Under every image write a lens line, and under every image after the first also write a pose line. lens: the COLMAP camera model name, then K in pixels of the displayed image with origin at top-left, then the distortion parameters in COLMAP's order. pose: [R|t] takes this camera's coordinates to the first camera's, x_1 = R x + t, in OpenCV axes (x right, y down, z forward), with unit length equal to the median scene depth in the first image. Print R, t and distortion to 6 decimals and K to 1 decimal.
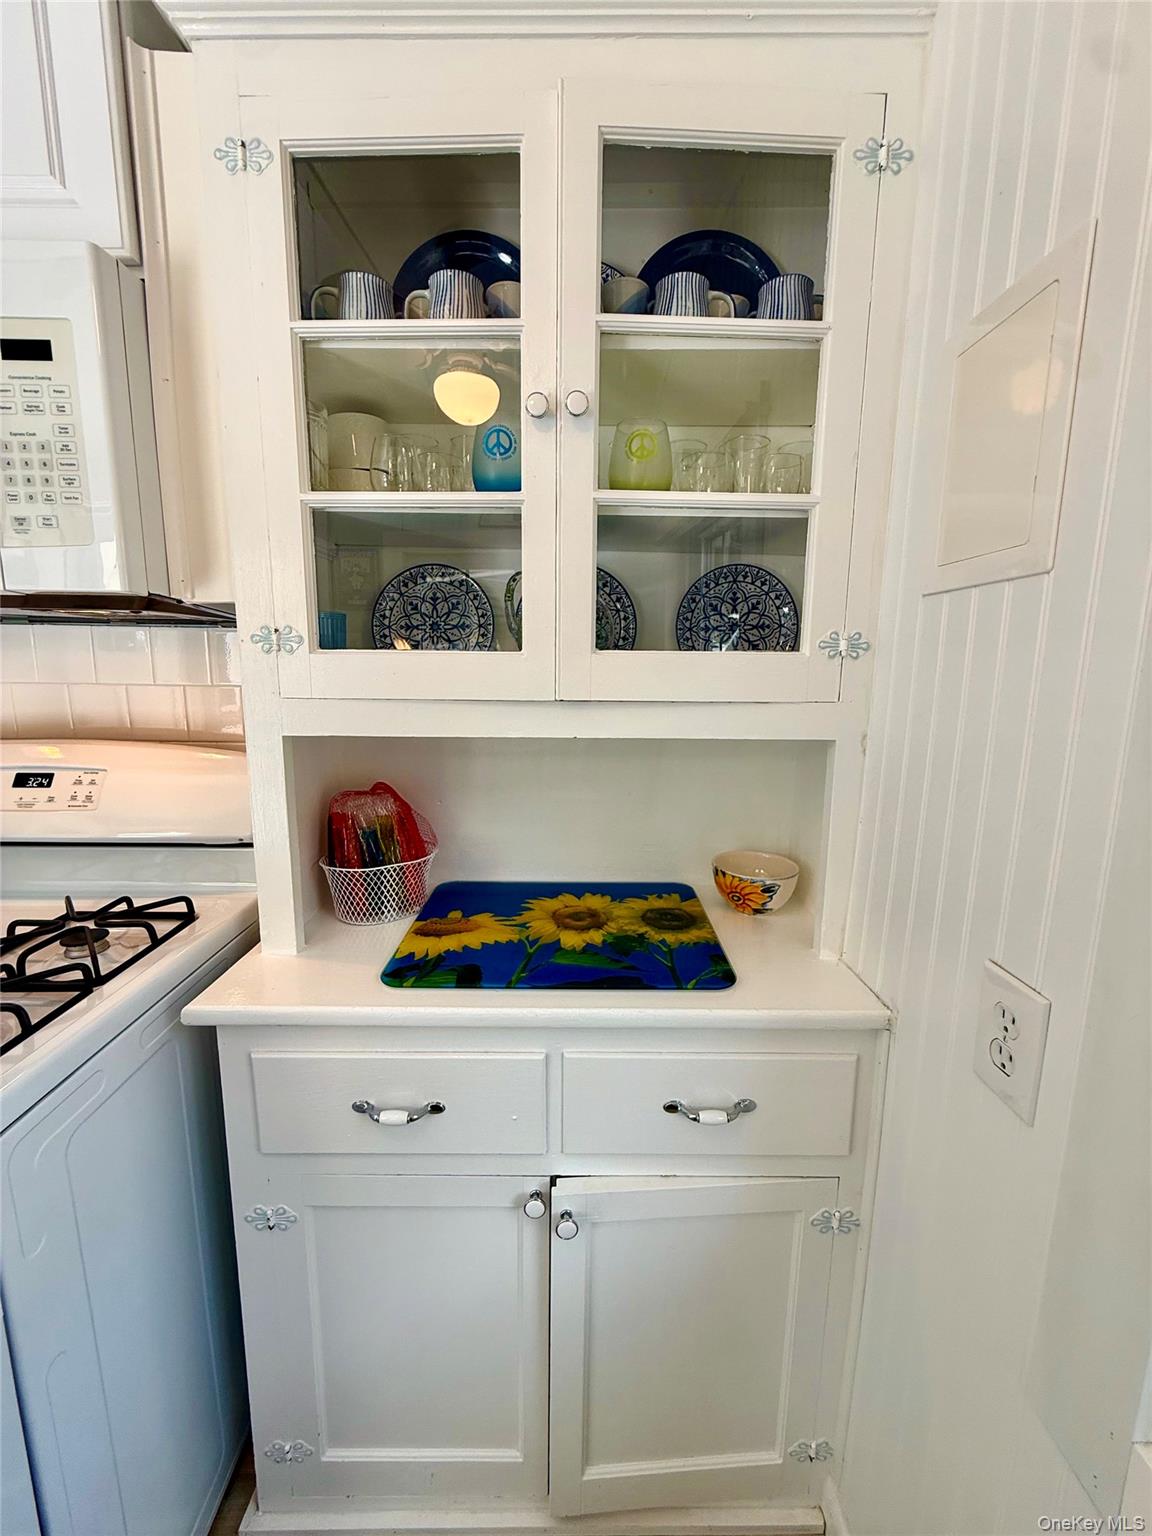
lens RADIAL K [[613.8, 0, 572.3], [0, 613.8, 766.7], [0, 0, 1]] dist [0.000606, 0.000282]
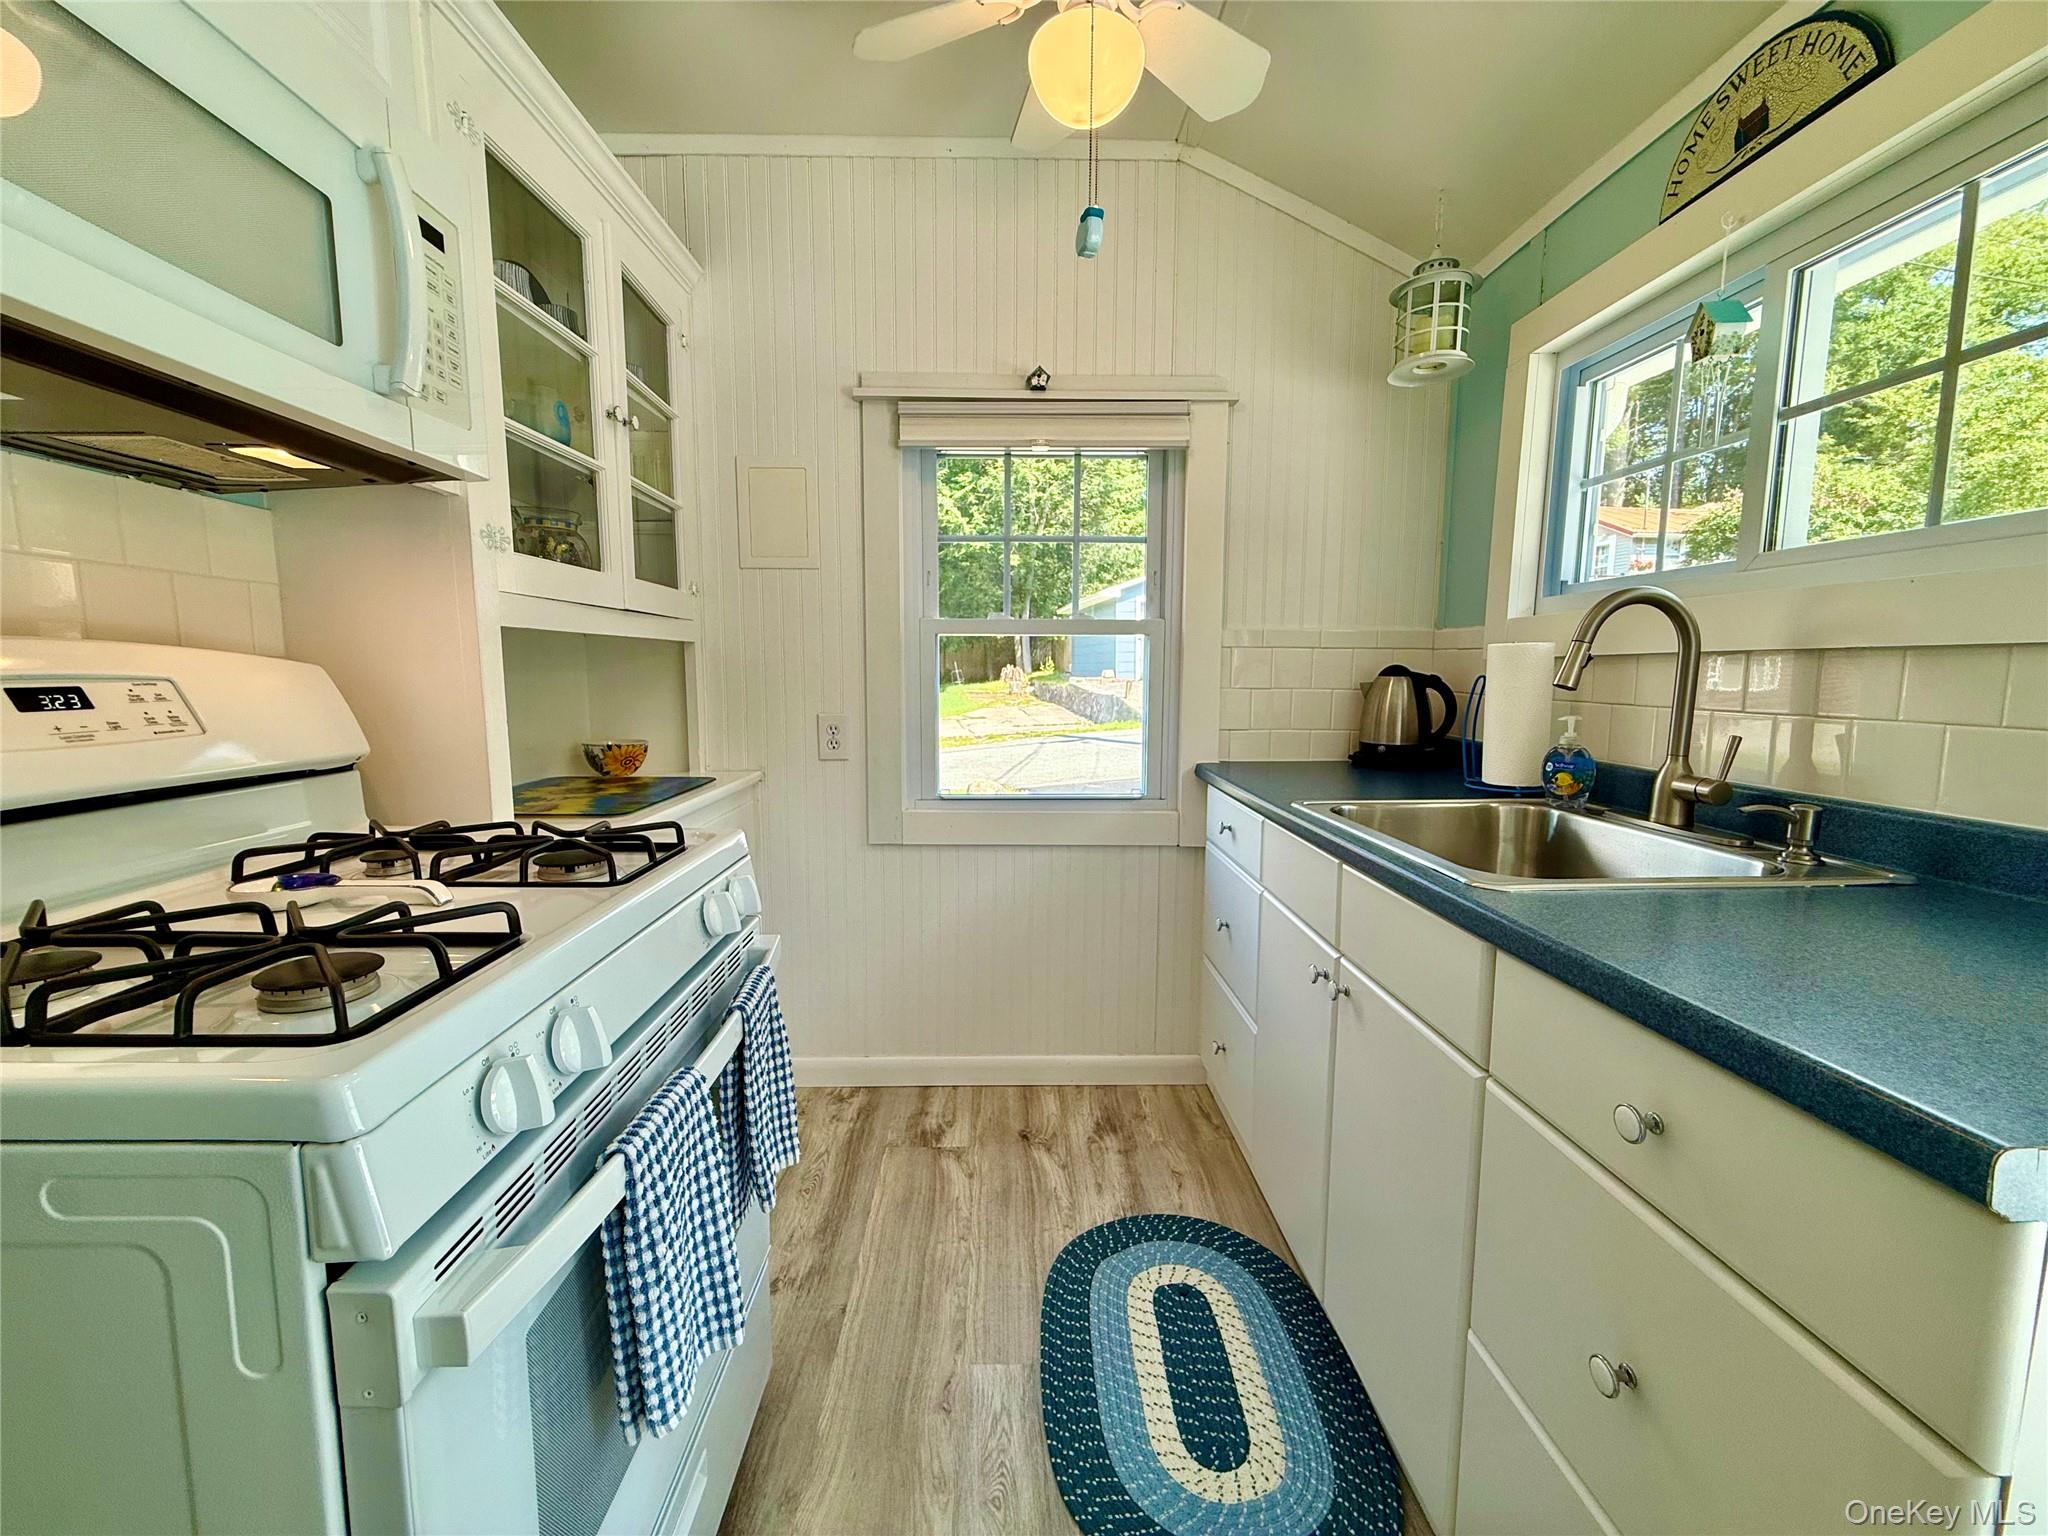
lens RADIAL K [[818.3, 0, 1015.0], [0, 818.3, 764.5], [0, 0, 1]] dist [0.000606, 0.000282]
pose [[-0.022165, -0.123902, 0.992047, -2.215233], [0.161067, 0.978886, 0.125857, 0.174642], [-0.986695, 0.162575, -0.001741, 0.156645]]
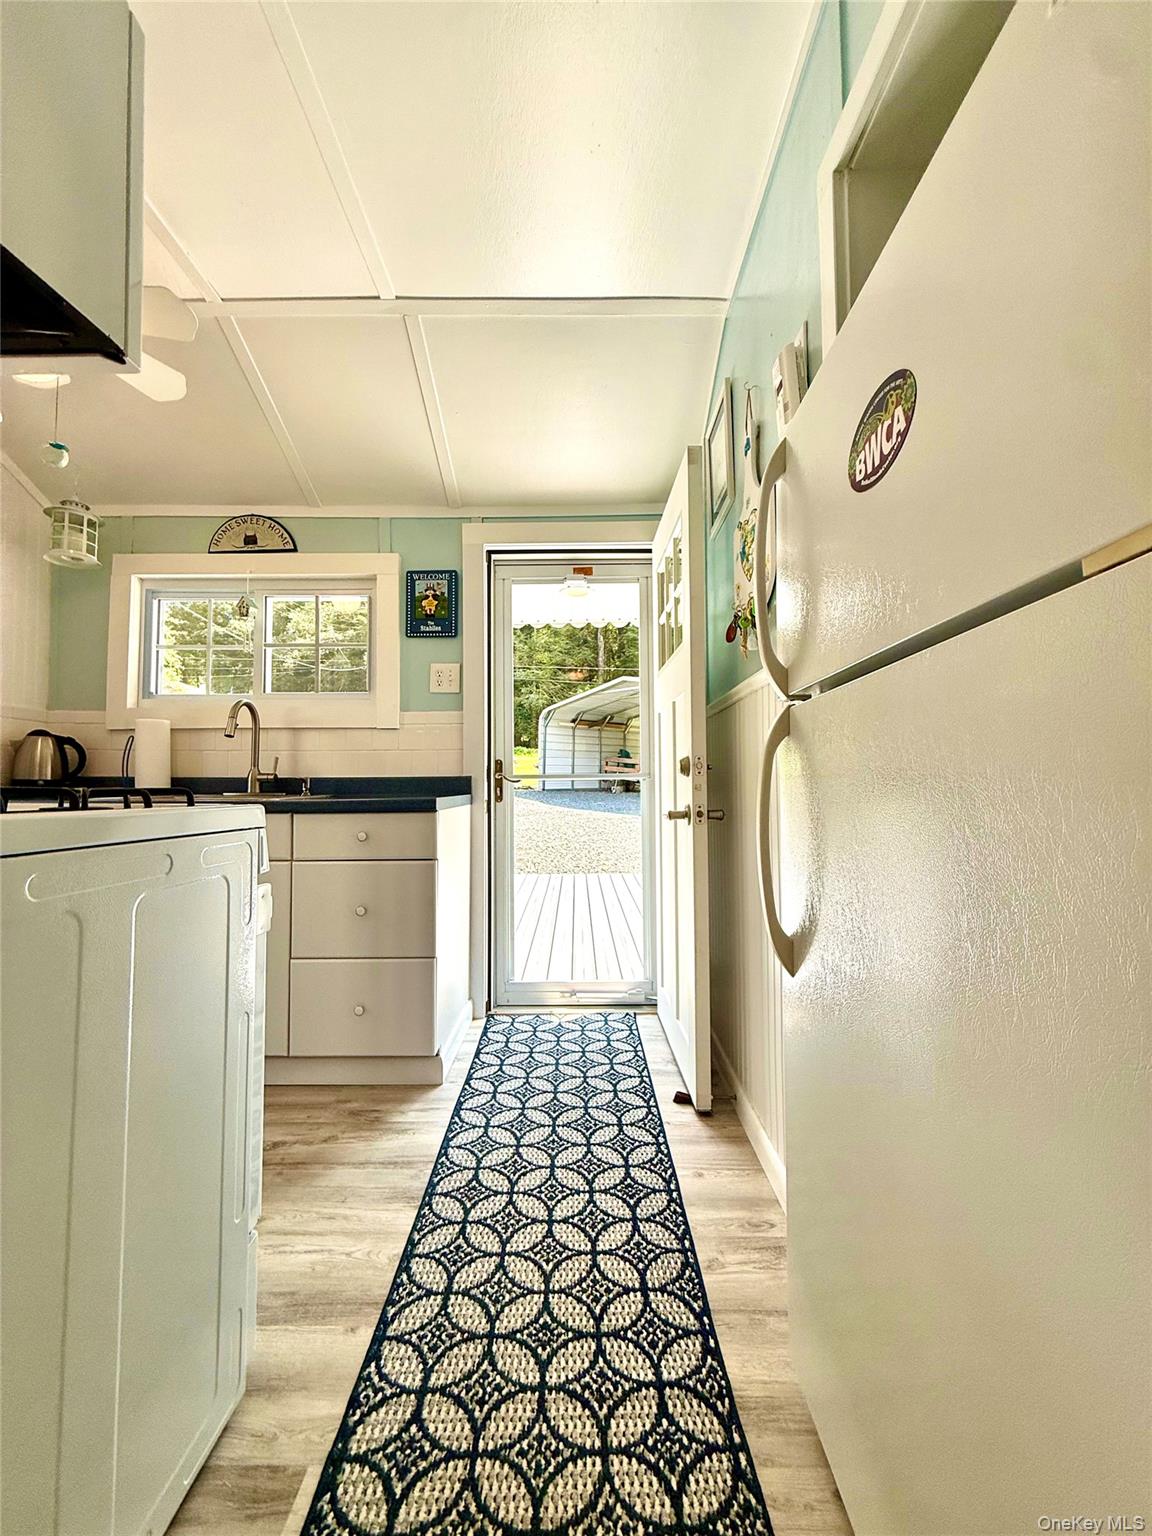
lens RADIAL K [[613.8, 0, 579.7], [0, 613.8, 761.9], [0, 0, 1]] dist [0.000606, 0.000282]
pose [[-0.999982, -0.004985, 0.003452, -2.297956], [-0.004510, 0.992012, 0.126066, 0.150227], [-0.004053, 0.126048, -0.992016, 1.921324]]
